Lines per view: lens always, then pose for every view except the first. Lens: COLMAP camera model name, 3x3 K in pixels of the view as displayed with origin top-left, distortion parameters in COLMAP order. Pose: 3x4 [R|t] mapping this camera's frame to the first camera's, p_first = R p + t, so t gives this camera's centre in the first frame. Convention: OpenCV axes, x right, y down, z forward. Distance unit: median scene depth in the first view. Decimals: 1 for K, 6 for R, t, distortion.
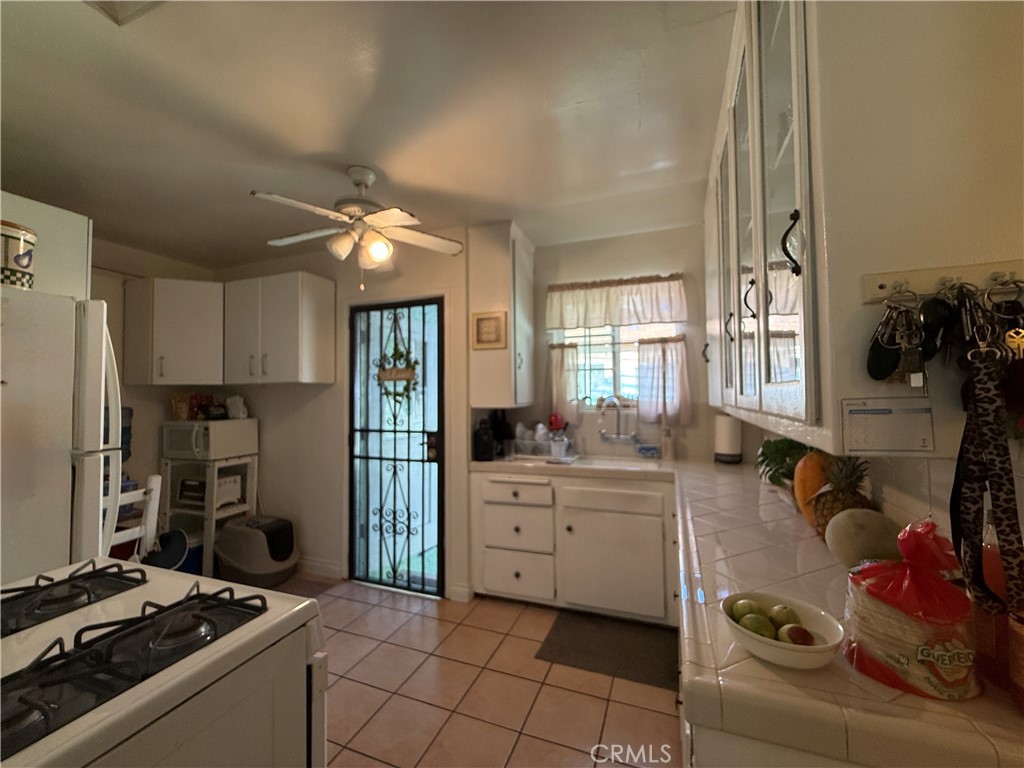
lens RADIAL K [[407.1, 0, 512.0], [0, 407.1, 384.0], [0, 0, 1]] dist [-0.001500, -0.000118]
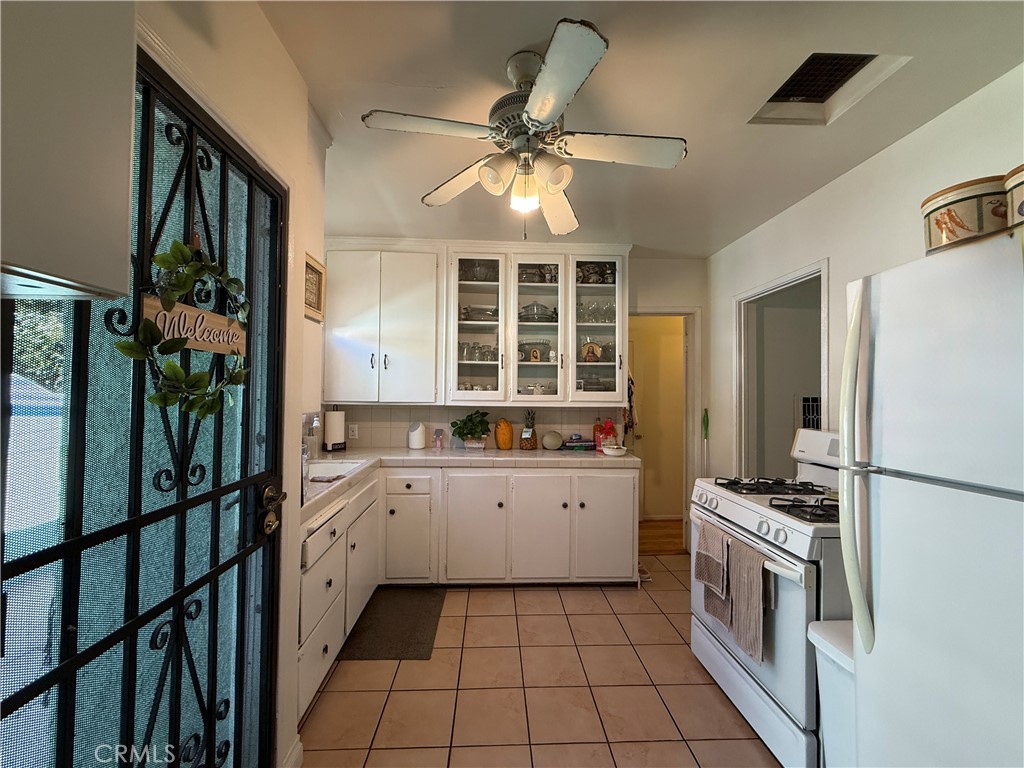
lens RADIAL K [[407.1, 0, 512.0], [0, 407.1, 384.0], [0, 0, 1]] dist [-0.001500, -0.000118]
pose [[-0.409912, 0.017818, 0.911951, -0.677284], [-0.031911, 0.998917, -0.033861, 0.025926], [-0.911567, -0.042981, -0.408900, 0.904089]]
